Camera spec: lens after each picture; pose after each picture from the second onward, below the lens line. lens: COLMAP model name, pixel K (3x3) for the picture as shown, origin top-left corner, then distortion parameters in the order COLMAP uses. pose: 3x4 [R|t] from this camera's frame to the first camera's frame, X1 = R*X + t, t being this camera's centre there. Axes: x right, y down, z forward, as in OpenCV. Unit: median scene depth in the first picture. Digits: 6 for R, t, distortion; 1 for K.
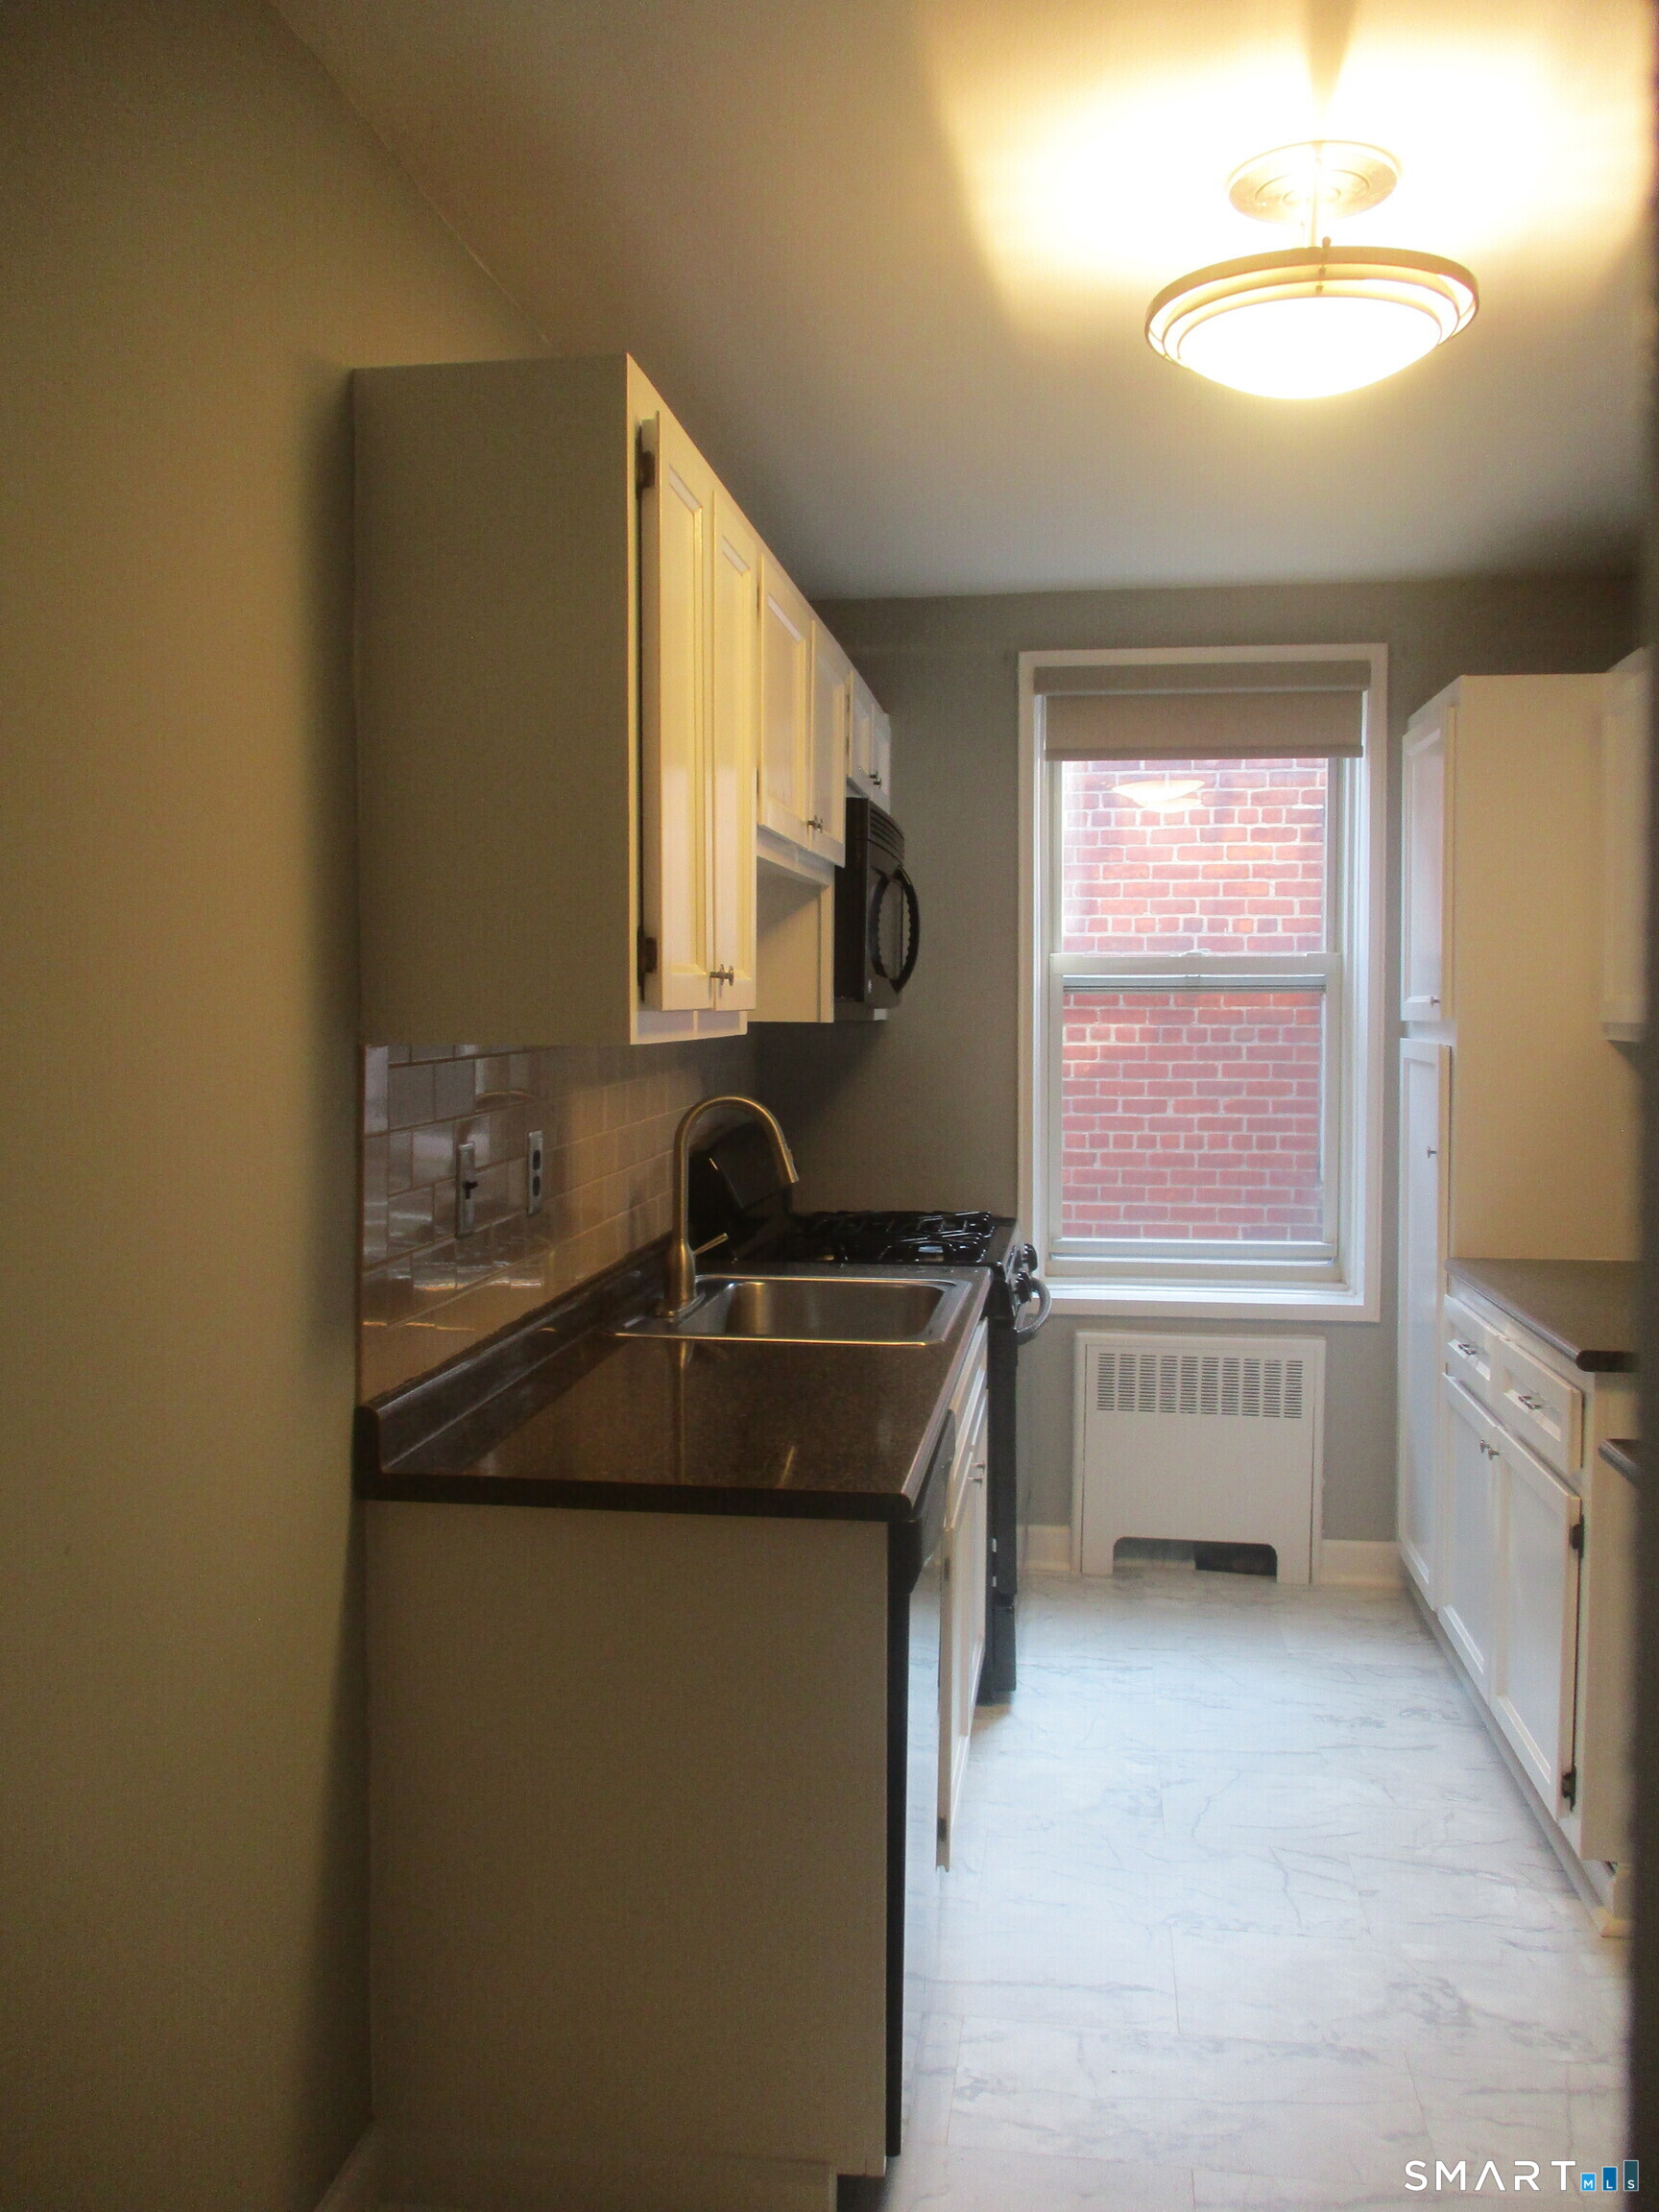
lens RADIAL K [[1829.8, 0, 838.0], [0, 1829.8, 1098.2], [0, 0, 1]] dist [-0.030184, 0.013636]
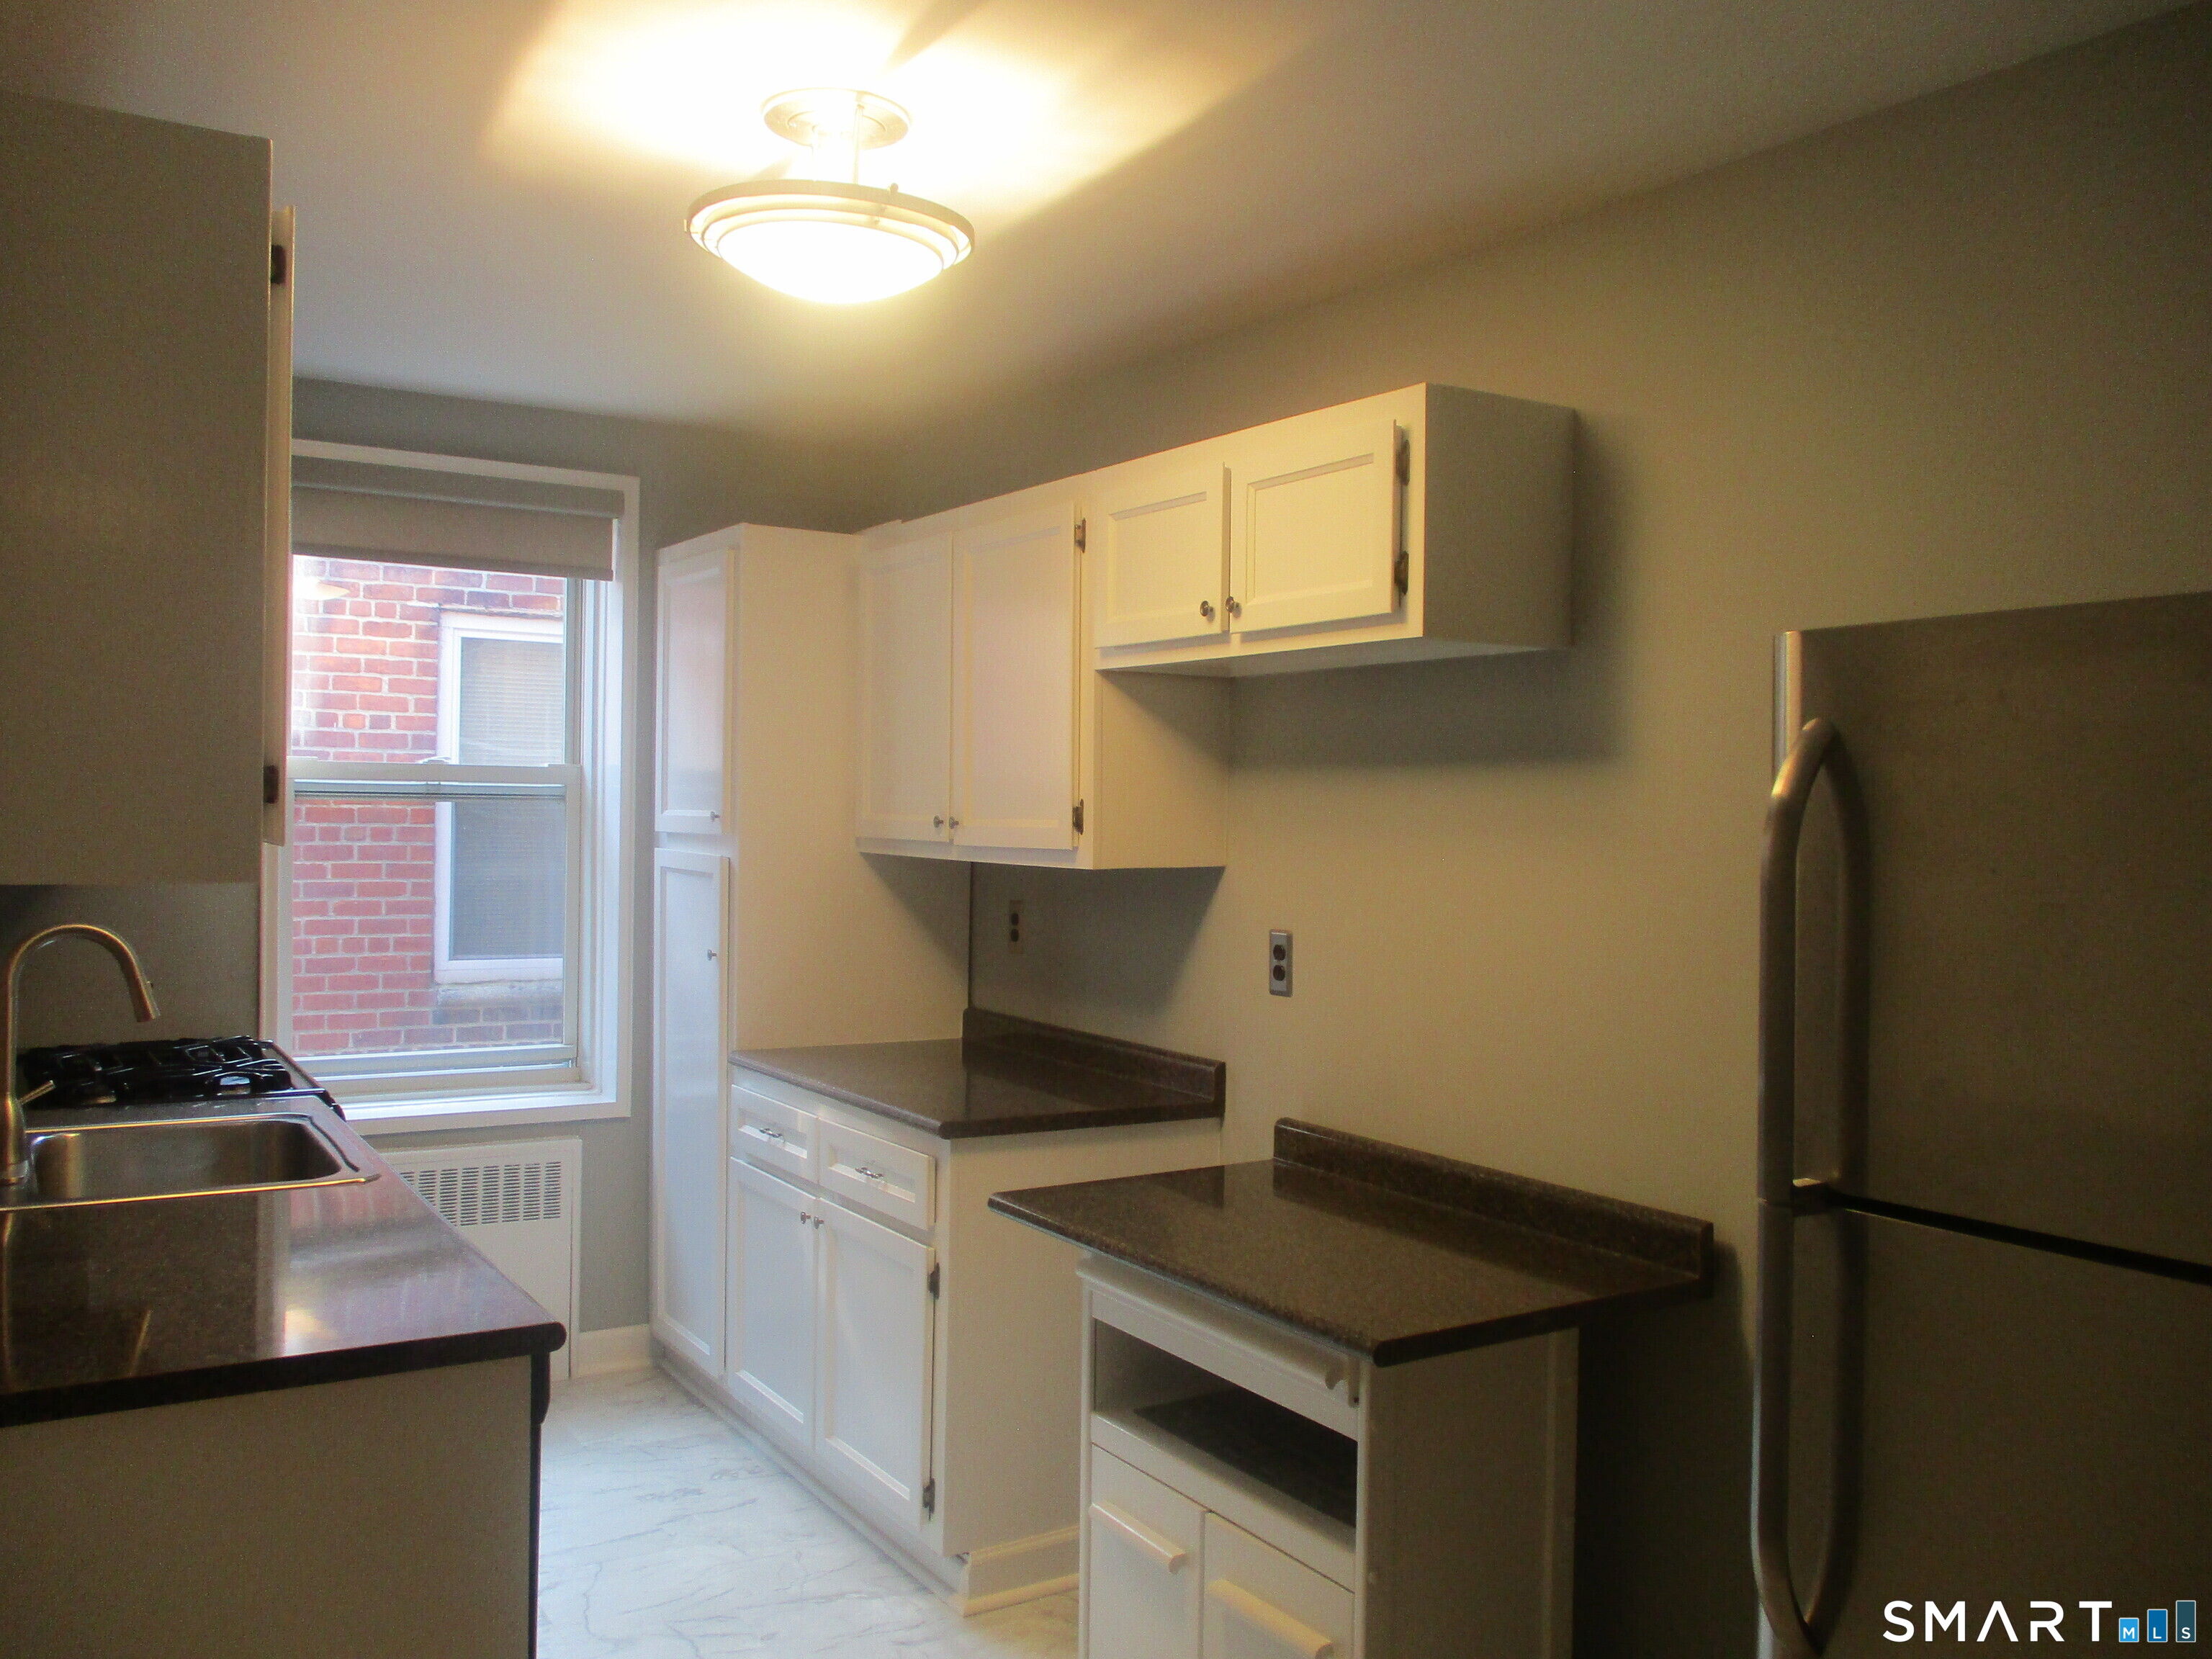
lens RADIAL K [[1829.8, 0, 1111.7], [0, 1829.8, 837.8], [0, 0, 1]] dist [-0.030184, 0.013636]
pose [[0.764578, 0.003366, 0.644523, -0.201269], [0.013624, 0.999679, -0.021383, -0.014200], [-0.644387, 0.025130, 0.764286, 0.012692]]
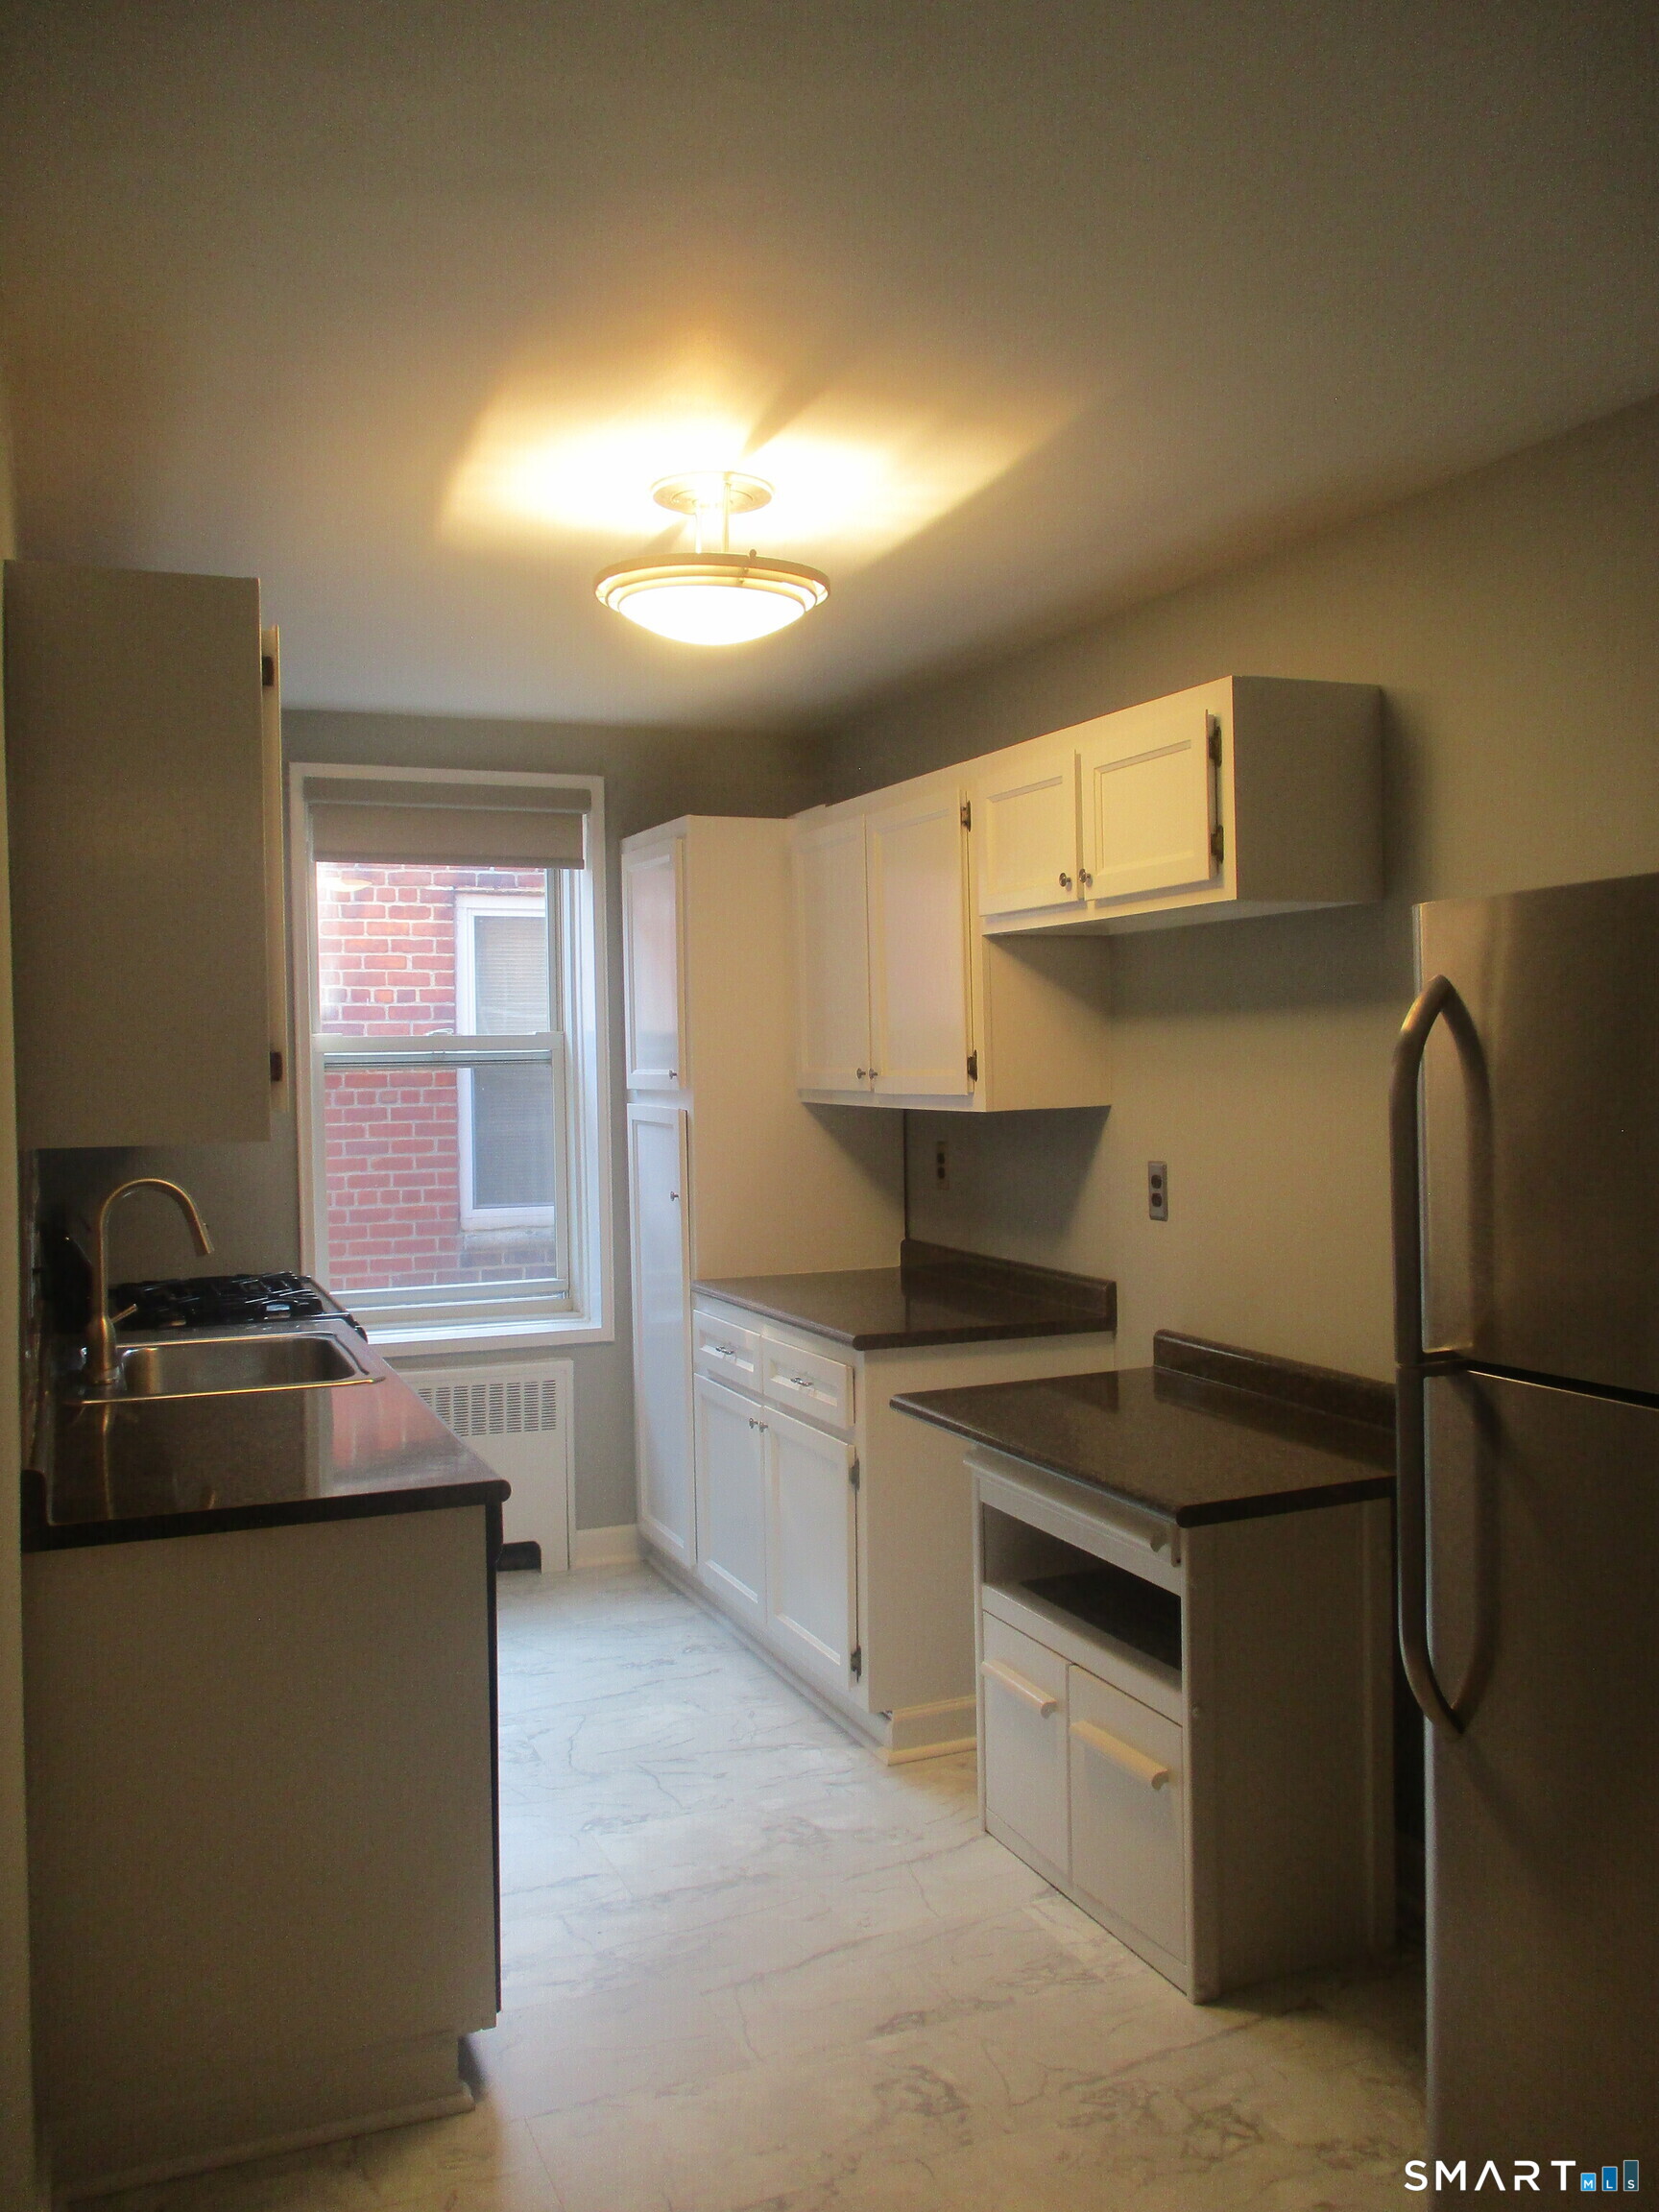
lens RADIAL K [[1829.8, 0, 827.2], [0, 1829.8, 1099.3], [0, 0, 1]] dist [-0.030184, 0.013636]
pose [[0.861247, -0.027019, 0.507468, -0.219785], [0.040909, 0.999031, -0.016237, -0.011972], [-0.506538, 0.034744, 0.861518, -0.126466]]
